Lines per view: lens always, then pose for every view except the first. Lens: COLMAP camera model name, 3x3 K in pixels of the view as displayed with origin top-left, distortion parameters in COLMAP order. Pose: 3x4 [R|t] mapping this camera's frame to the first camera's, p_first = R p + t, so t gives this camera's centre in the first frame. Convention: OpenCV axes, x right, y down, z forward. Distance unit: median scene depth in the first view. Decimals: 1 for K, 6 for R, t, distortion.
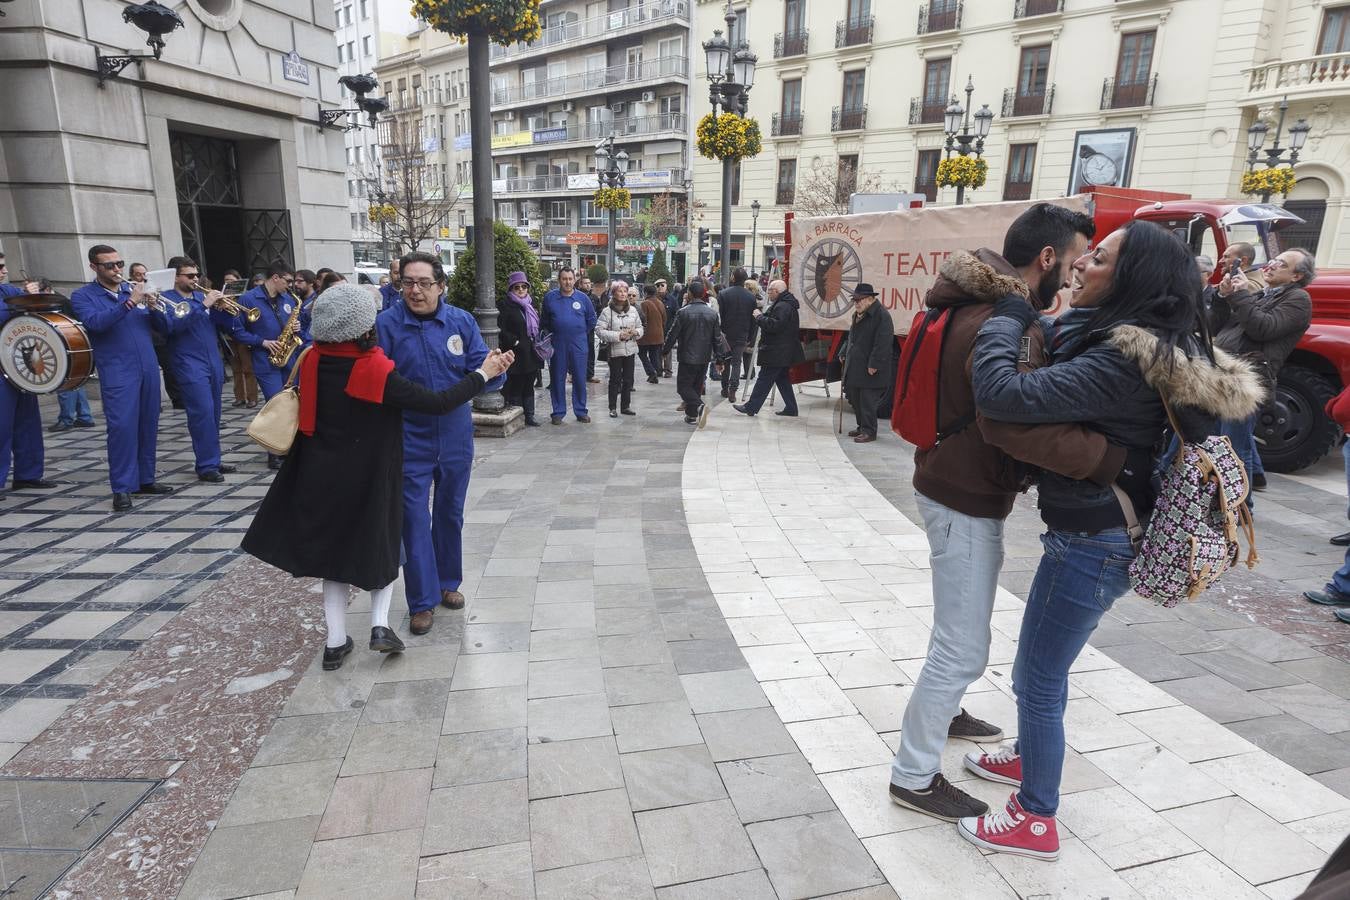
lens RADIAL K [[754.2, 0, 675.0], [0, 754.2, 450.0], [0, 0, 1]] dist [0.002119, 0.000472]
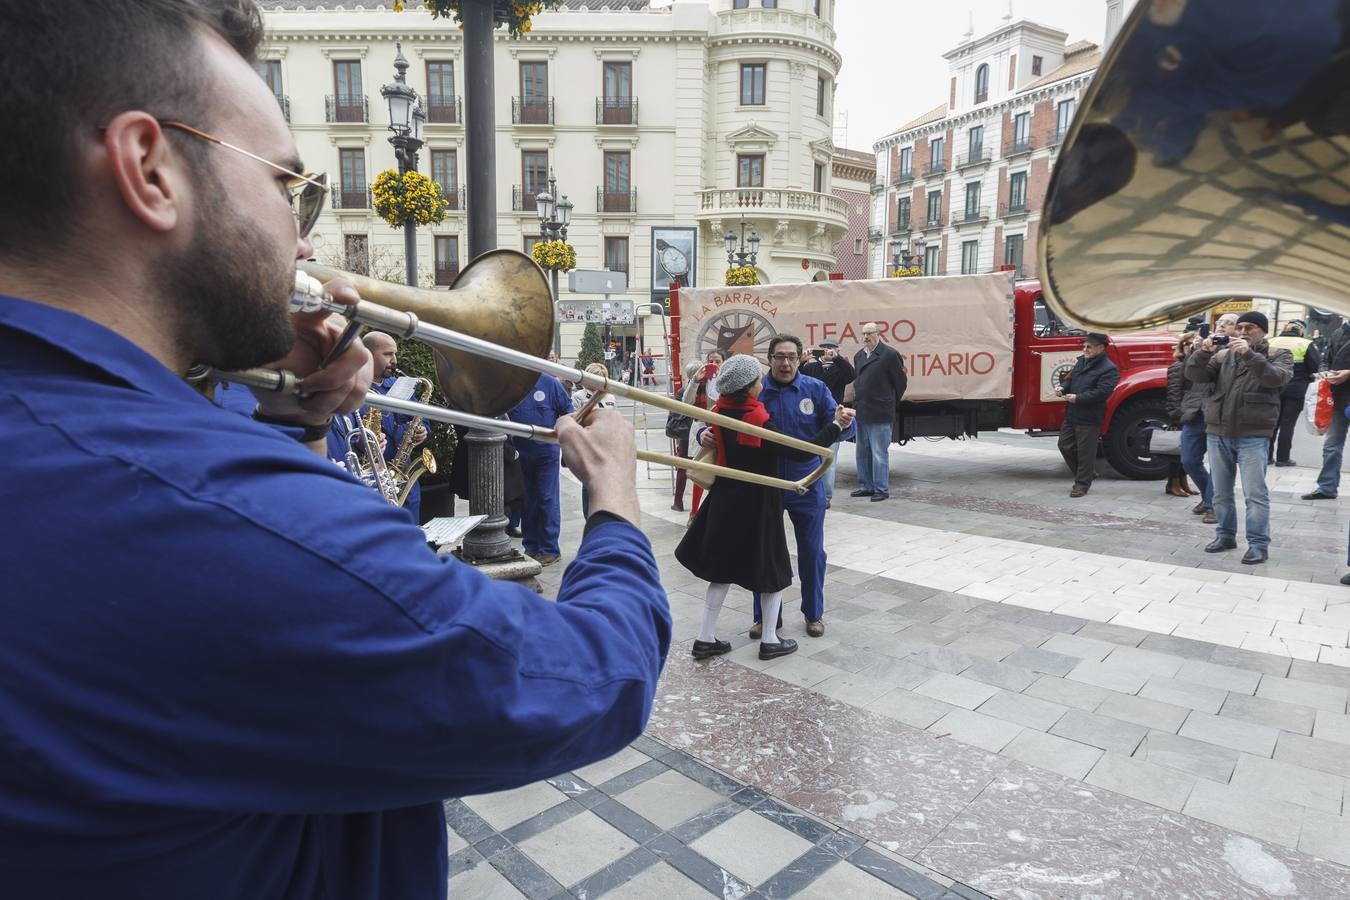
lens RADIAL K [[764.3, 0, 671.9], [0, 764.3, 446.2], [0, 0, 1]] dist [-0.001603, 0.000138]
pose [[0.753431, -0.106765, 0.648802, -0.489005], [0.181114, 0.982256, -0.048684, -0.076652], [-0.632092, 0.154187, 0.759399, 0.335885]]
